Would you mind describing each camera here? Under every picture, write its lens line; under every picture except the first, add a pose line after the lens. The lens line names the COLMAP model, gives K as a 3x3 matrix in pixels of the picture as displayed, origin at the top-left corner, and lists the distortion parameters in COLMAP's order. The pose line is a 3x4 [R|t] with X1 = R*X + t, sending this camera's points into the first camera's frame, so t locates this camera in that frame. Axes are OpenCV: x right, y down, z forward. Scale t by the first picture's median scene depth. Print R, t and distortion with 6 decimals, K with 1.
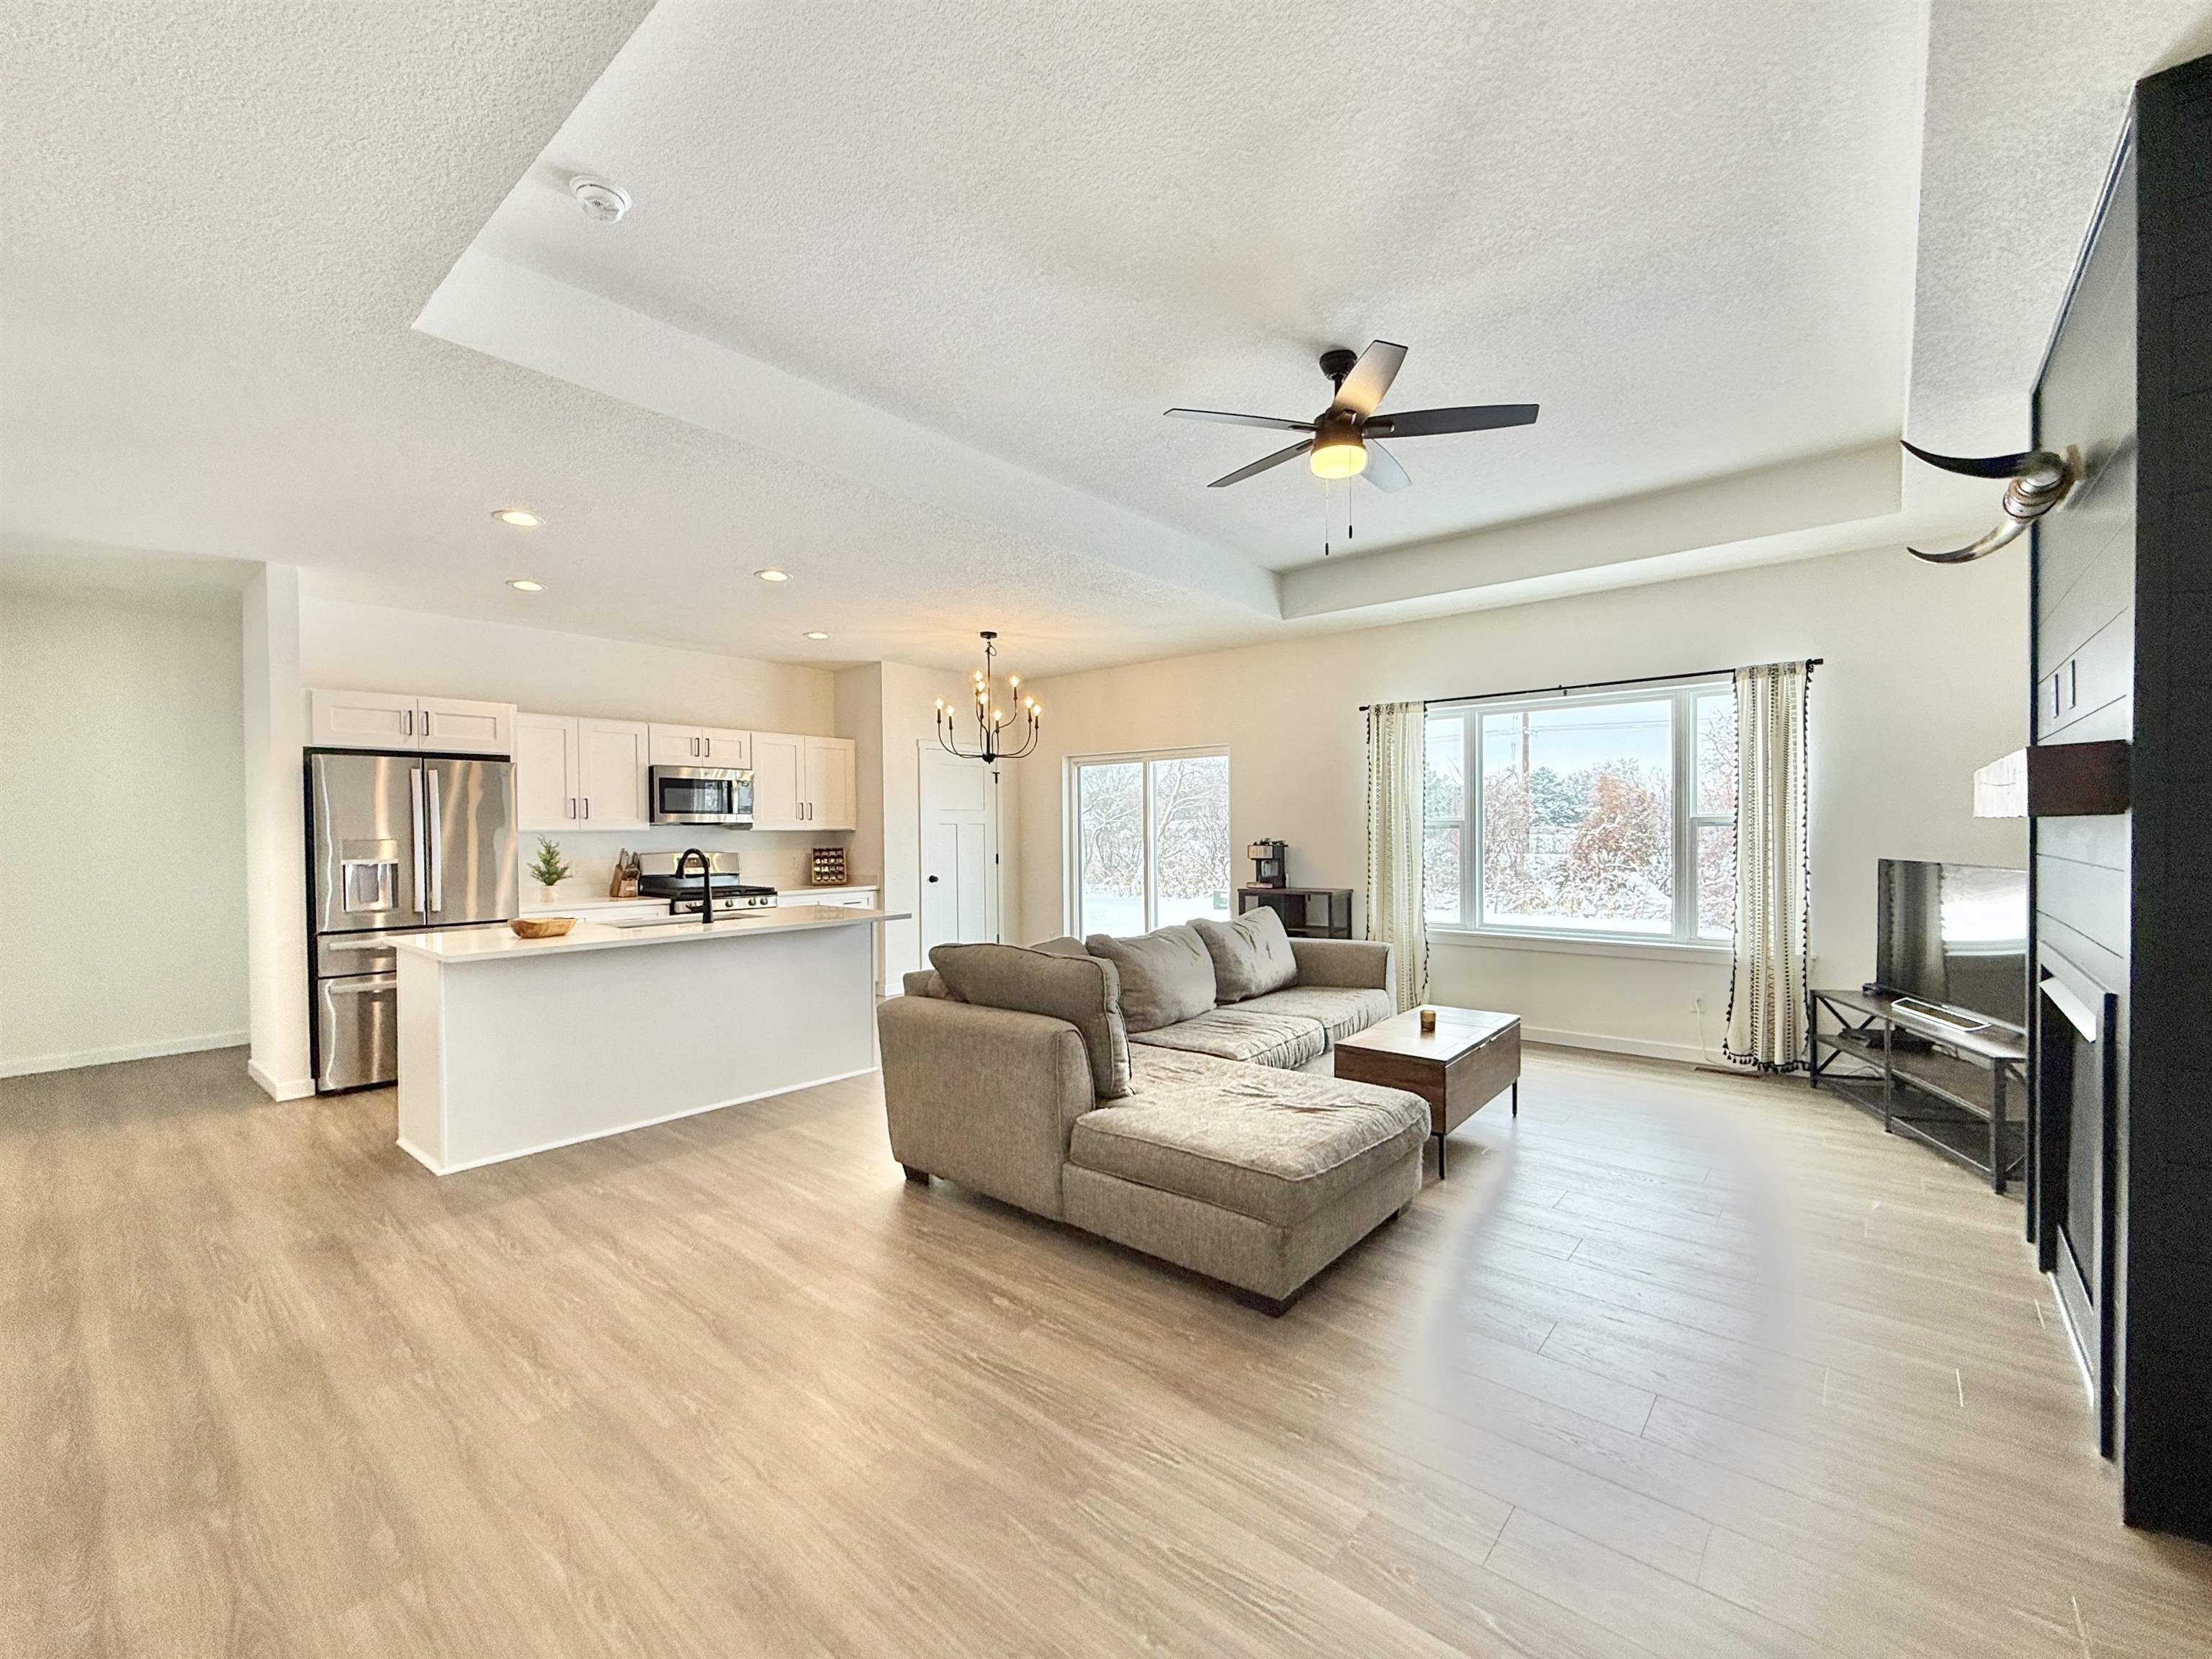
lens RADIAL K [[915.2, 0, 1110.2], [0, 915.2, 845.6], [0, 0, 1]] dist [-0.000205, -0.000370]
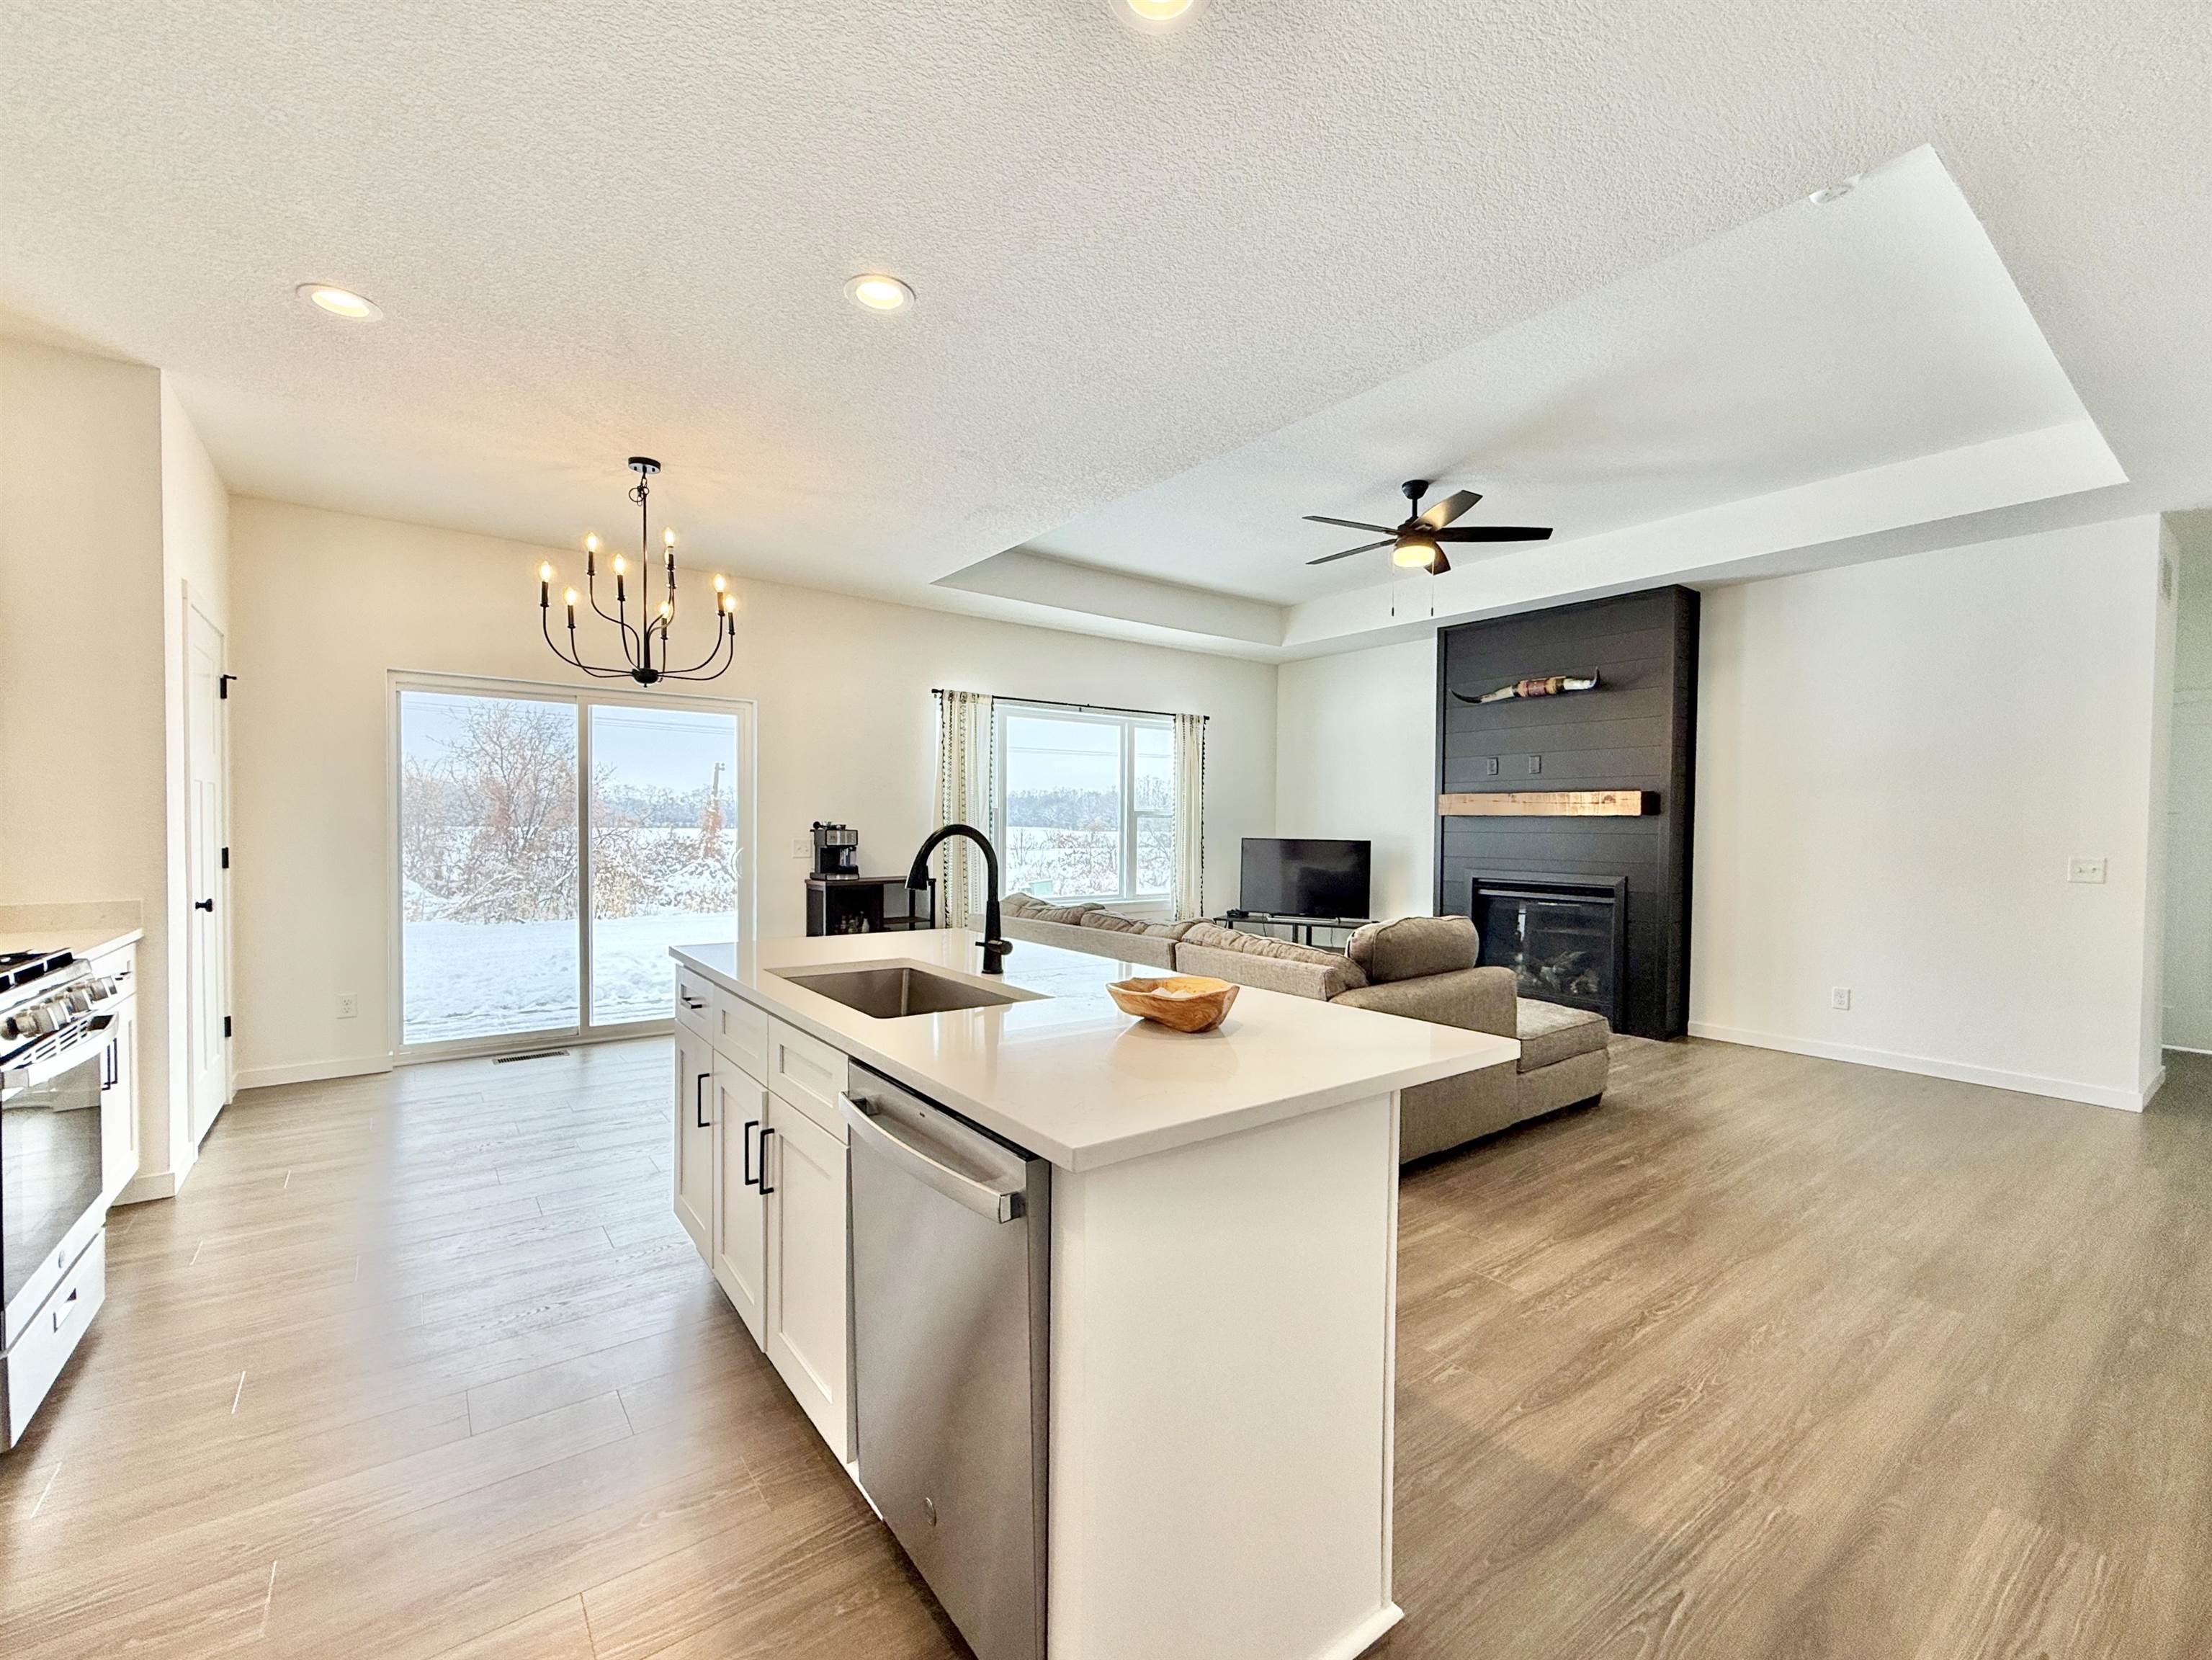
lens RADIAL K [[937.8, 0, 1117.6], [0, 937.8, 846.3], [0, 0, 1]] dist [-0.001153, 0.000121]
pose [[0.214865, -0.011555, 0.976575, -0.844787], [0.005686, 0.999928, 0.010581, 0.009413], [-0.976627, 0.003279, 0.214916, 0.749147]]
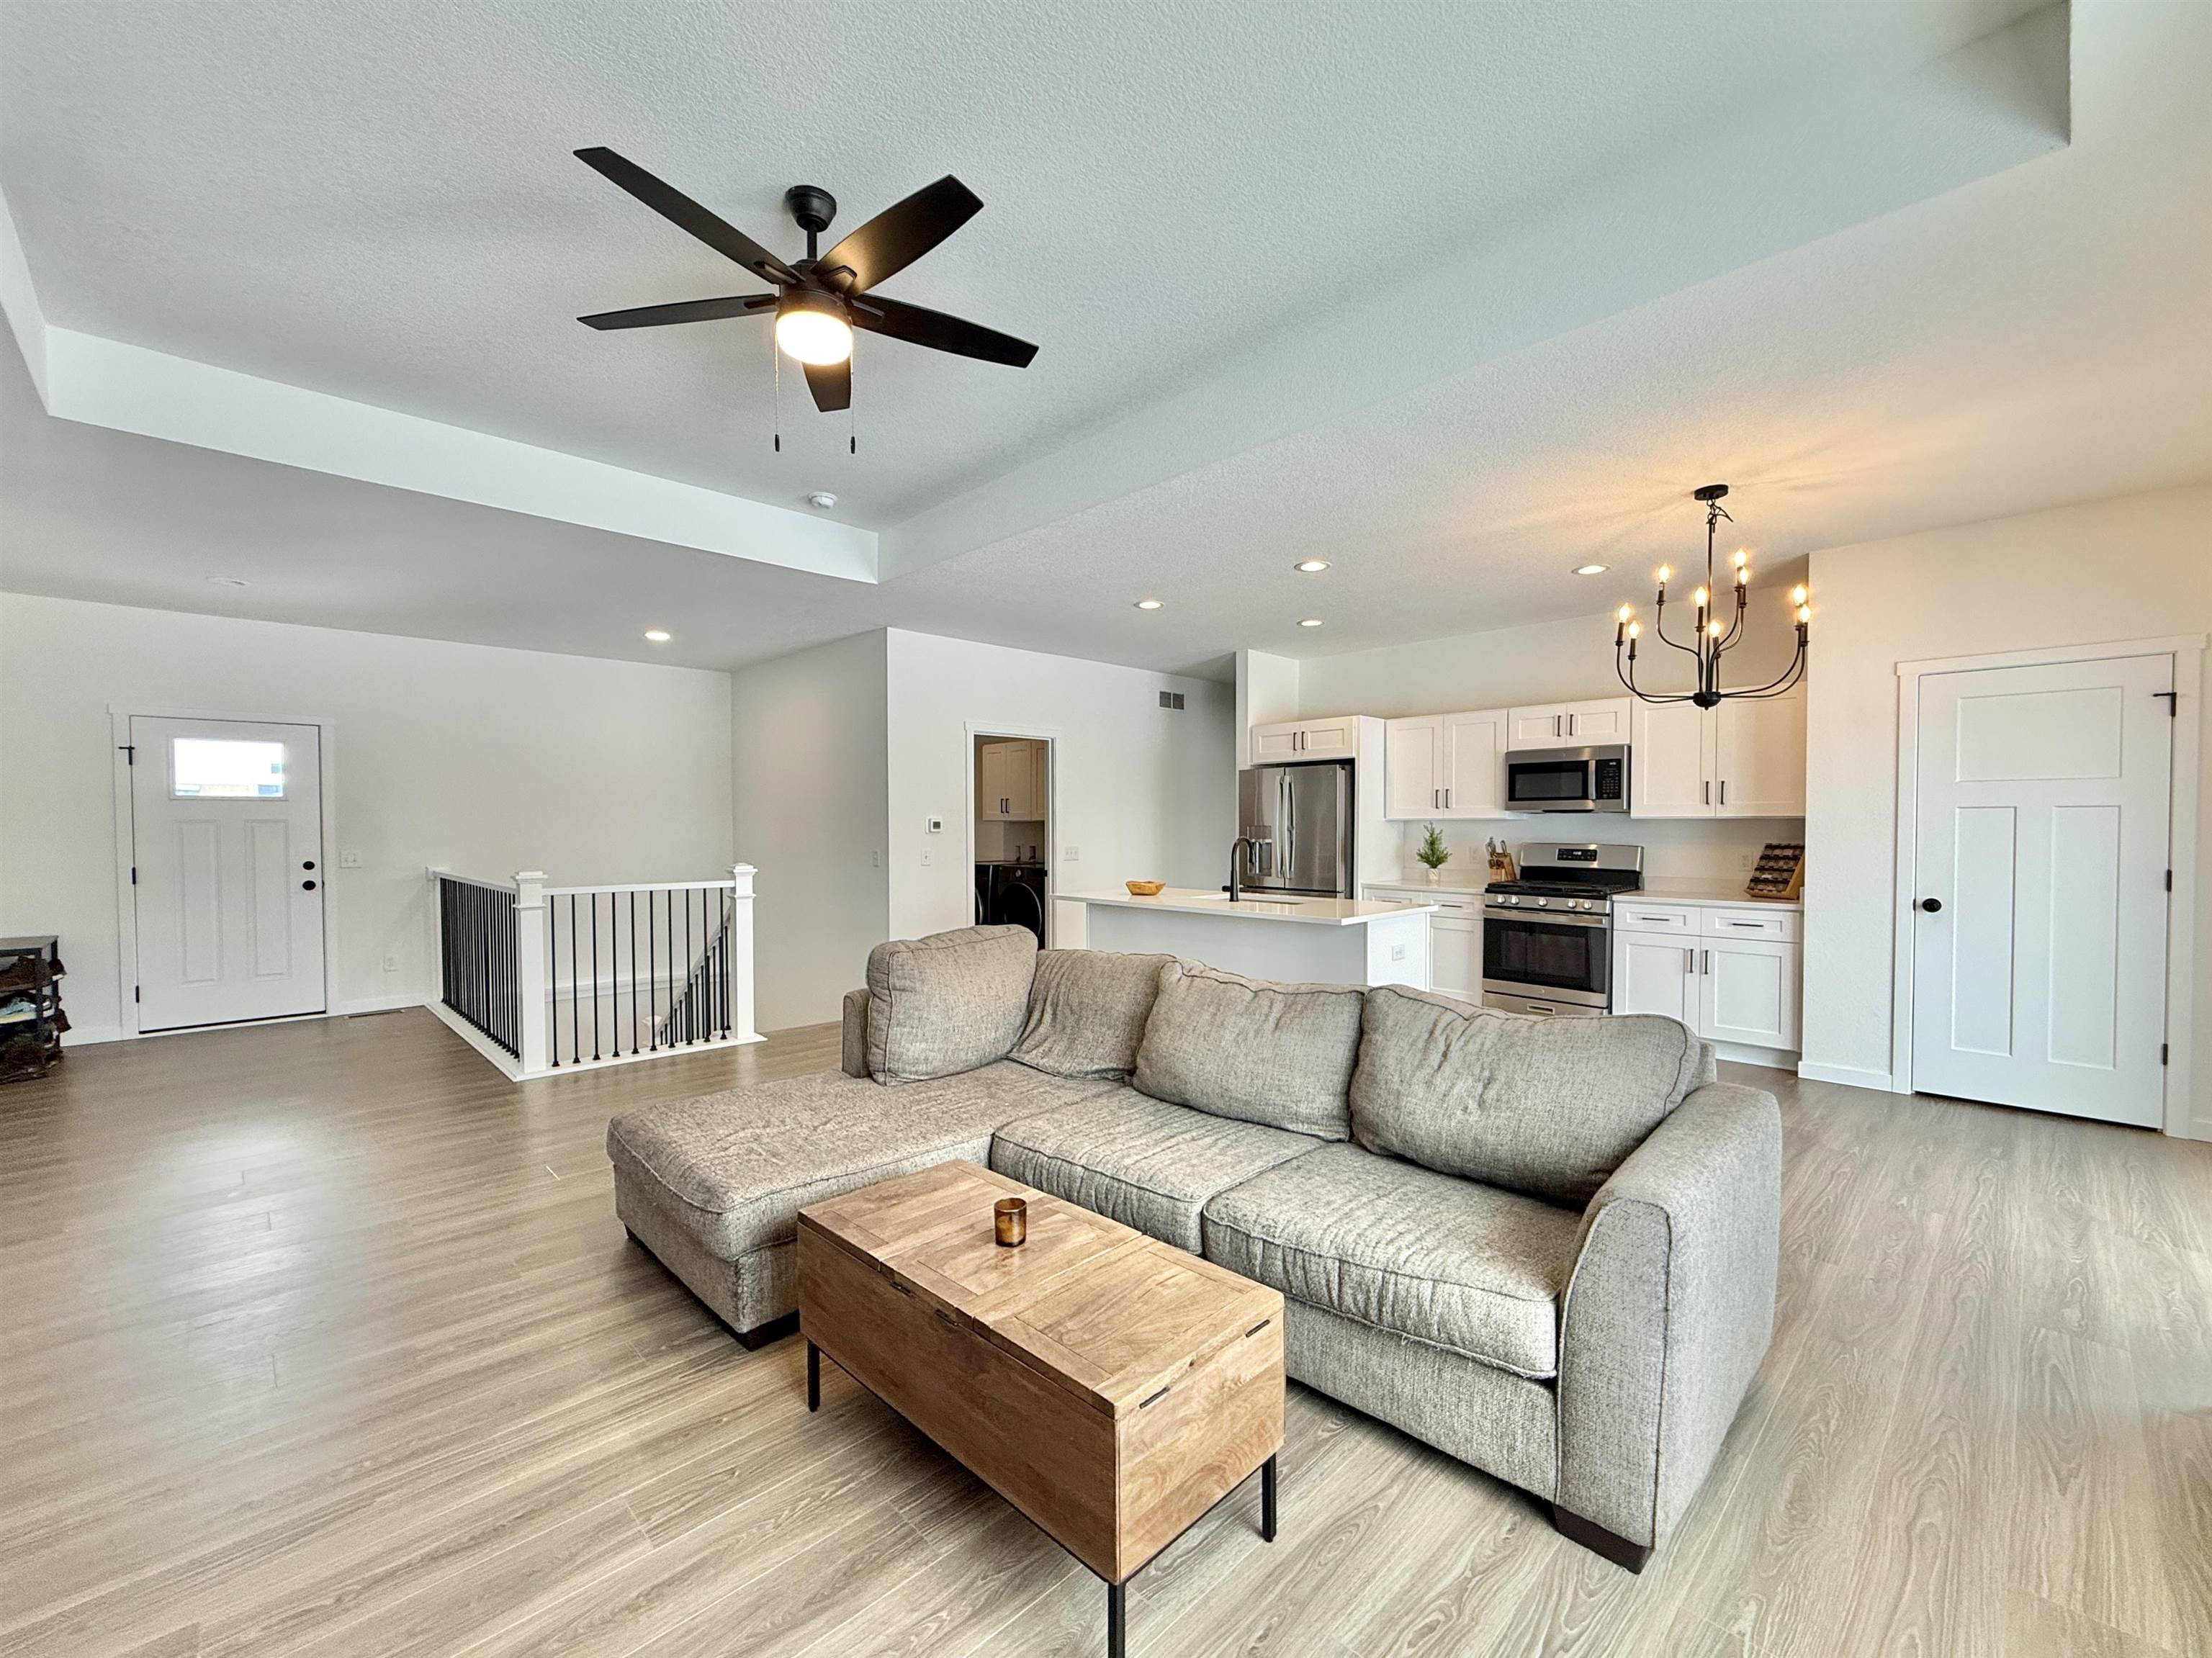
lens RADIAL K [[915.1, 0, 1110.2], [0, 915.1, 845.0], [0, 0, 1]] dist [-0.000205, -0.000370]
pose [[-0.094346, 0.031912, -0.995028, 0.650109], [-0.012302, 0.999372, 0.033218, -0.020553], [0.995463, 0.015375, -0.093894, 0.868023]]
